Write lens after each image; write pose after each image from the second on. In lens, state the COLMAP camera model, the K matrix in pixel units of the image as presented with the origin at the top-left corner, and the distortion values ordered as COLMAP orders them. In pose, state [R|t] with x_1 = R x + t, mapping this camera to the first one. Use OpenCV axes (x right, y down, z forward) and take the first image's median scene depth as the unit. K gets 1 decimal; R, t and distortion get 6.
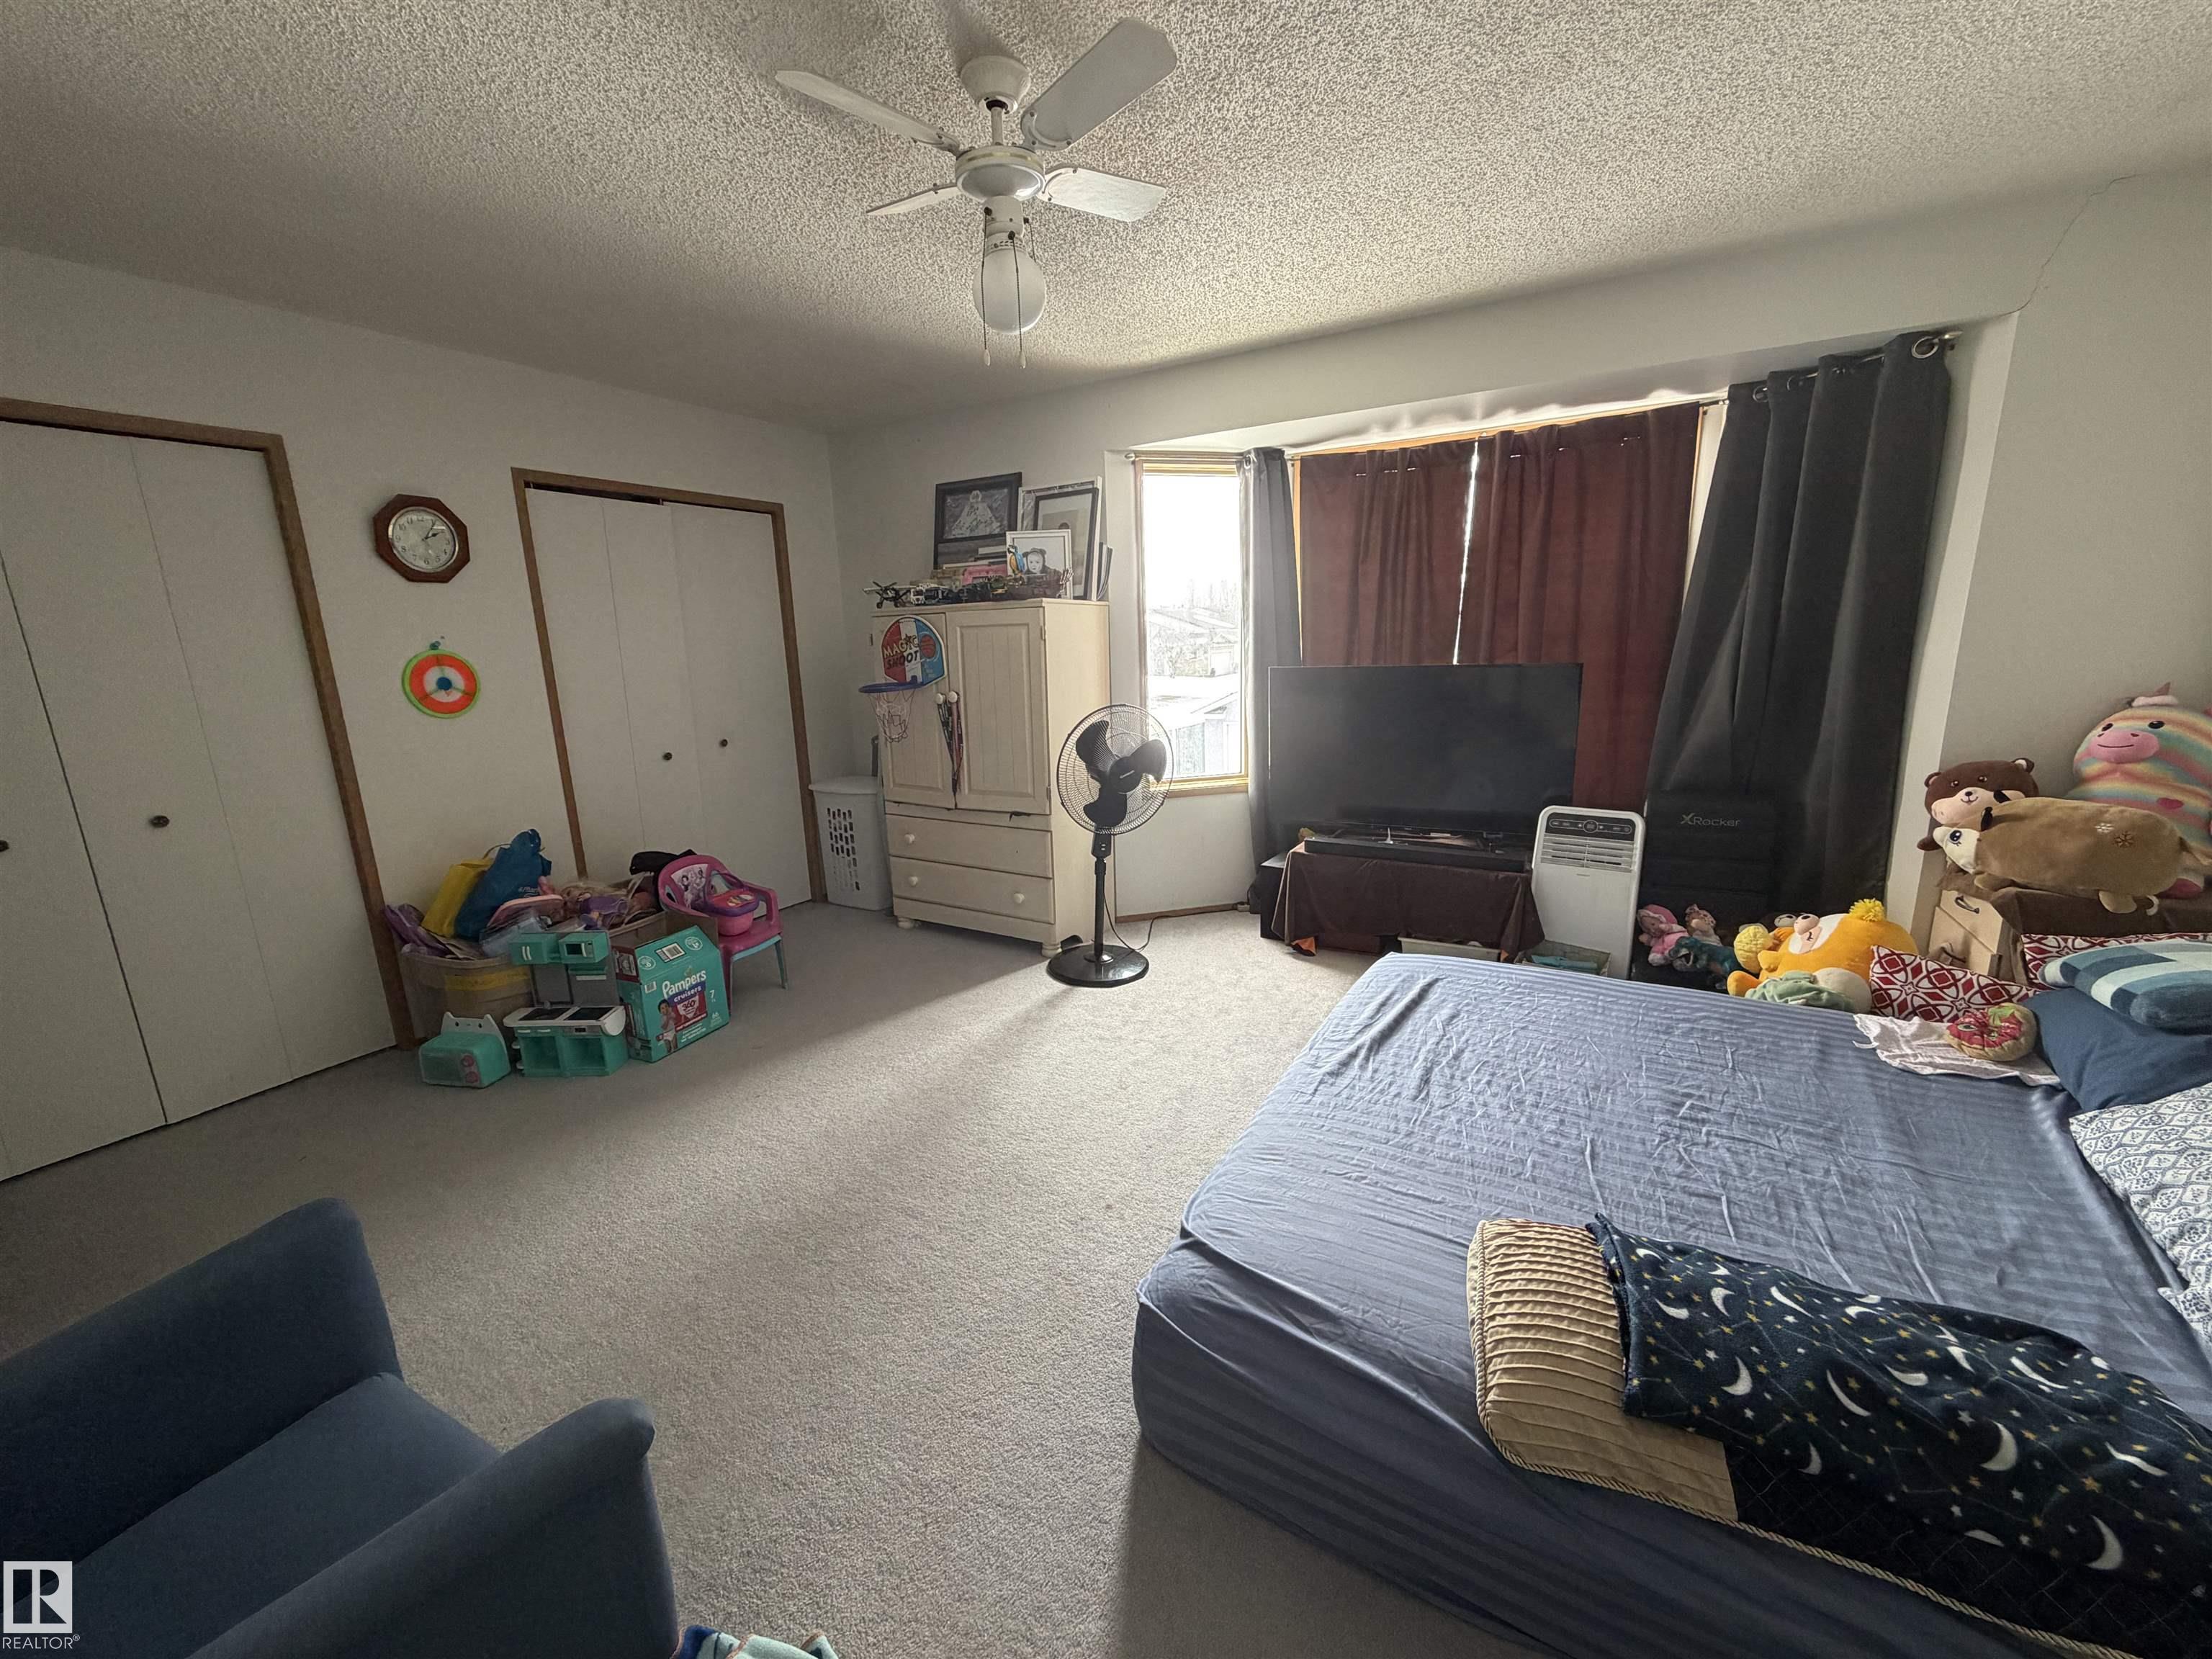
lens RADIAL K [[877.4, 0, 1099.6], [0, 877.4, 831.0], [0, 0, 1]] dist [-0.001498, -0.003627]
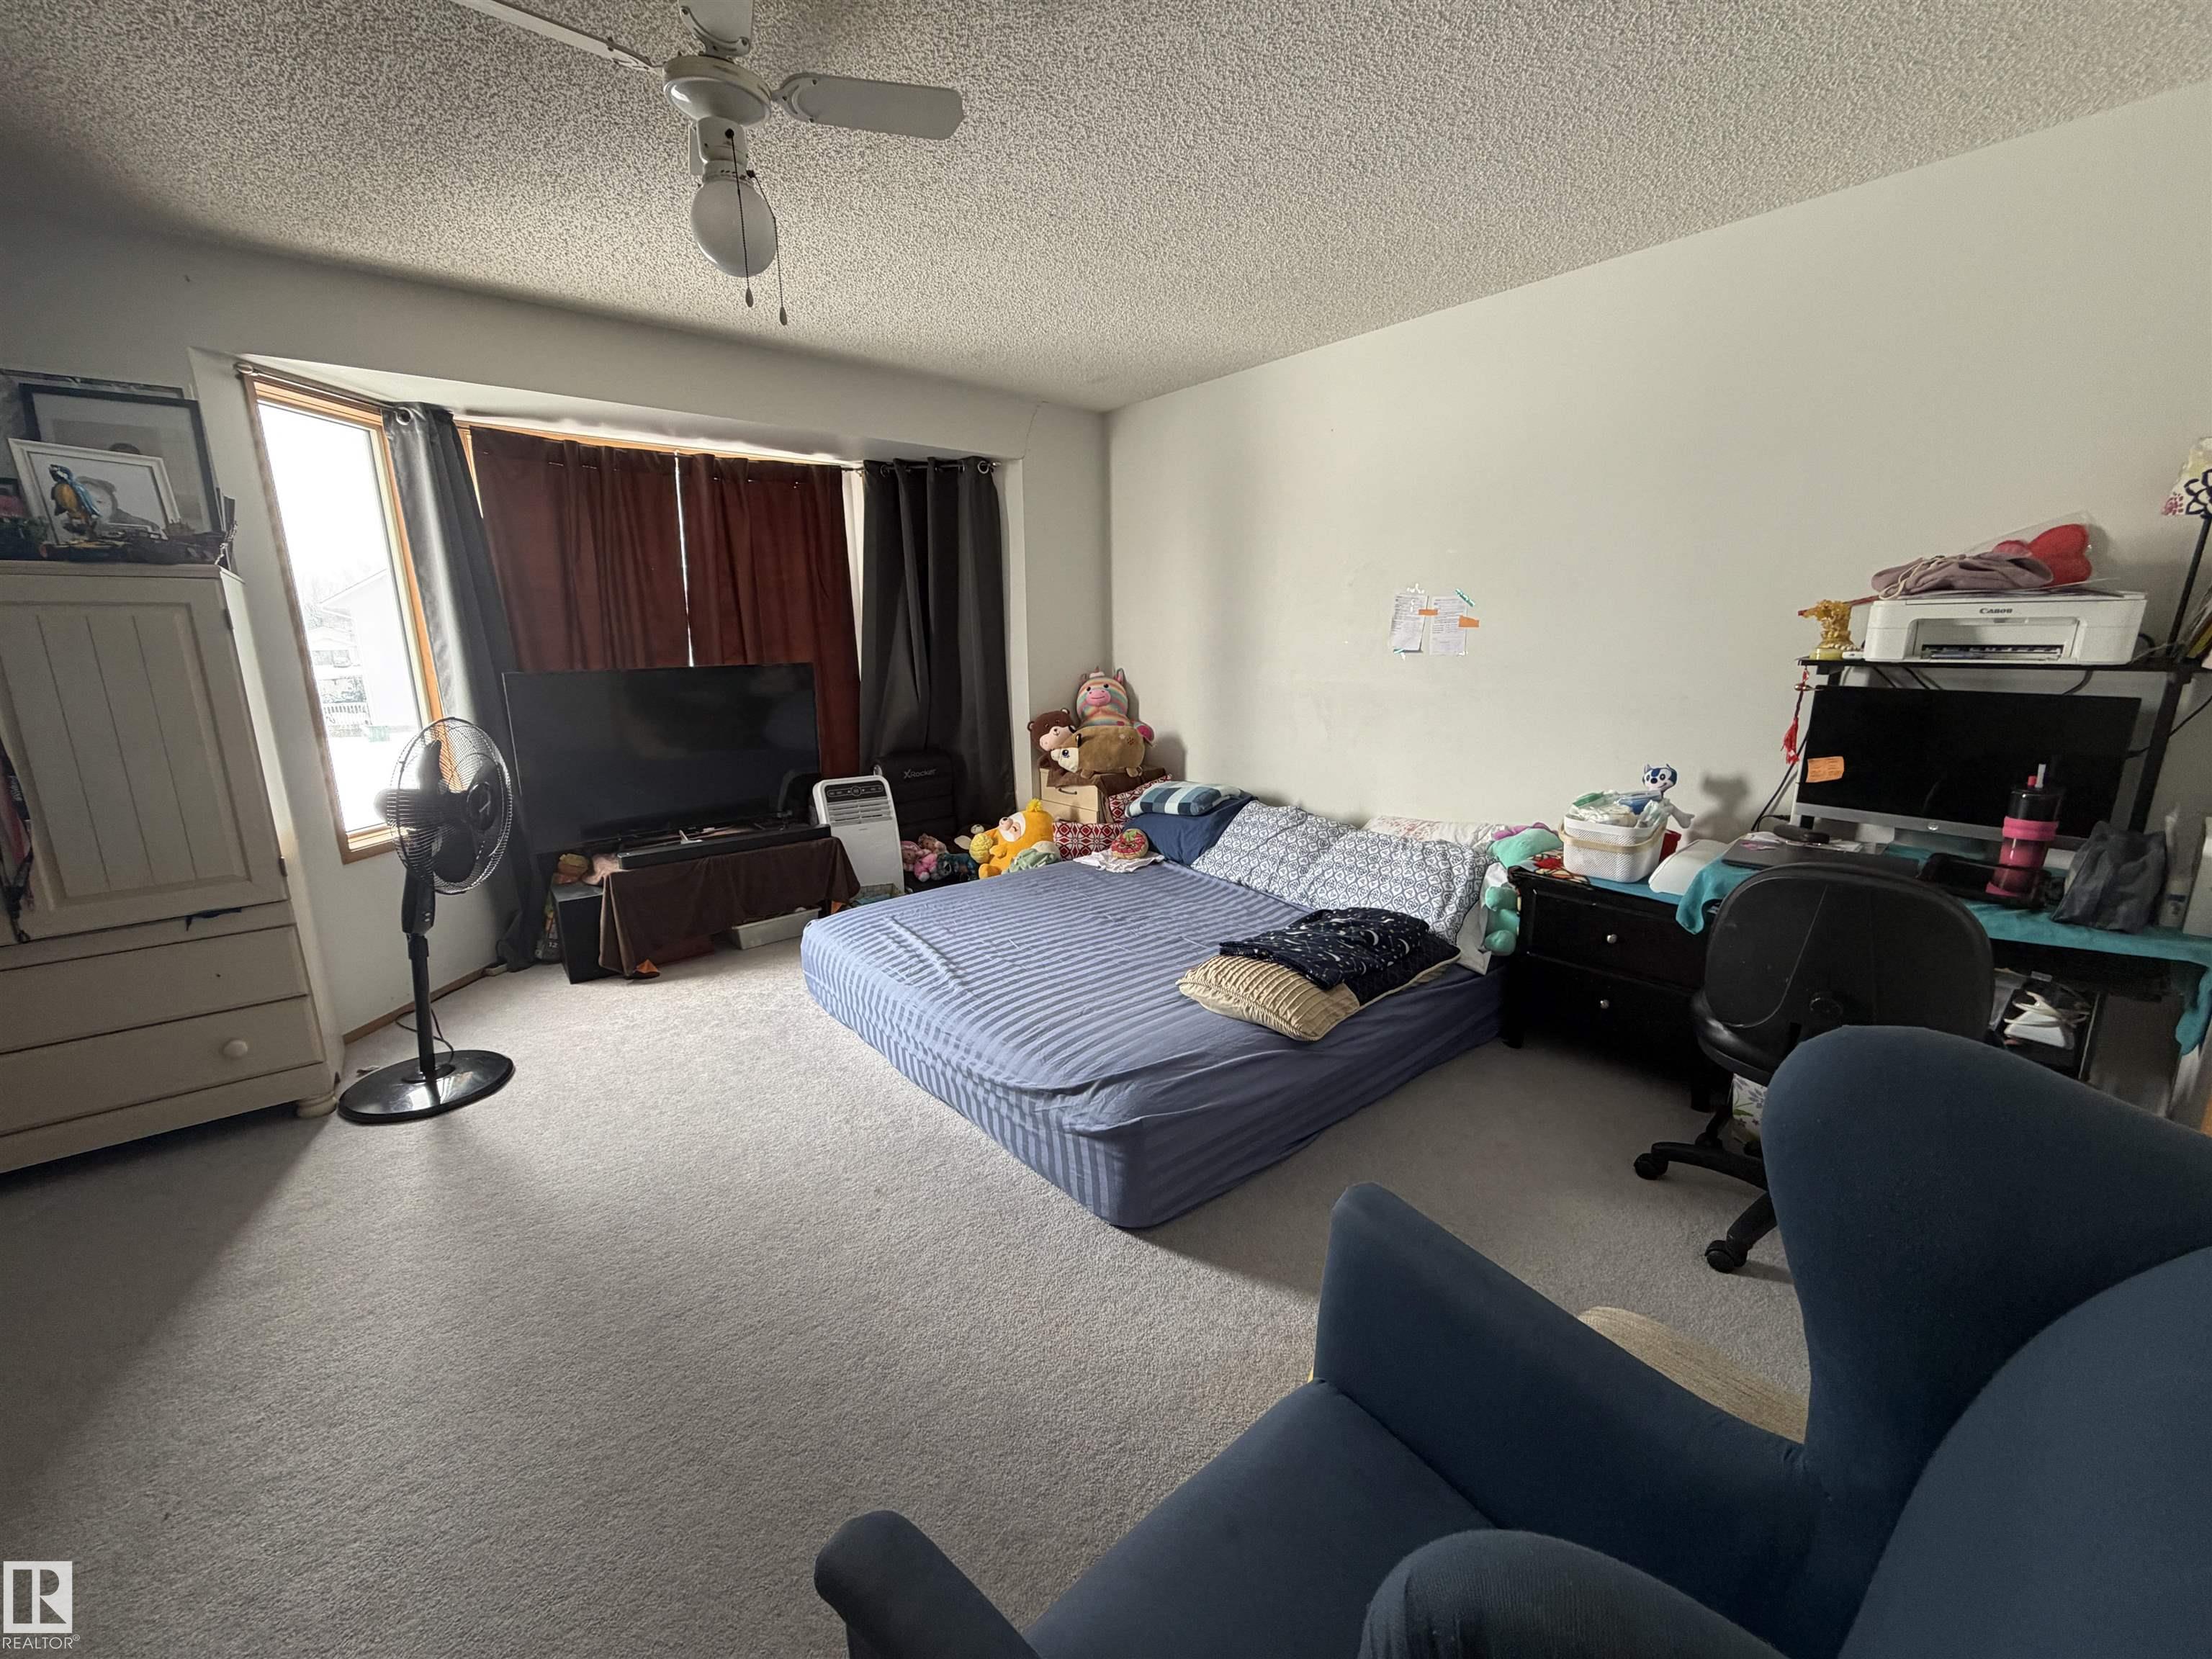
lens RADIAL K [[877.4, 0, 1099.6], [0, 877.4, 831.0], [0, 0, 1]] dist [-0.001498, -0.003627]
pose [[0.337190, -0.179044, 0.924254, -0.481979], [0.204658, 0.972211, 0.113669, -0.020394], [-0.918922, 0.150828, 0.364462, 0.220927]]
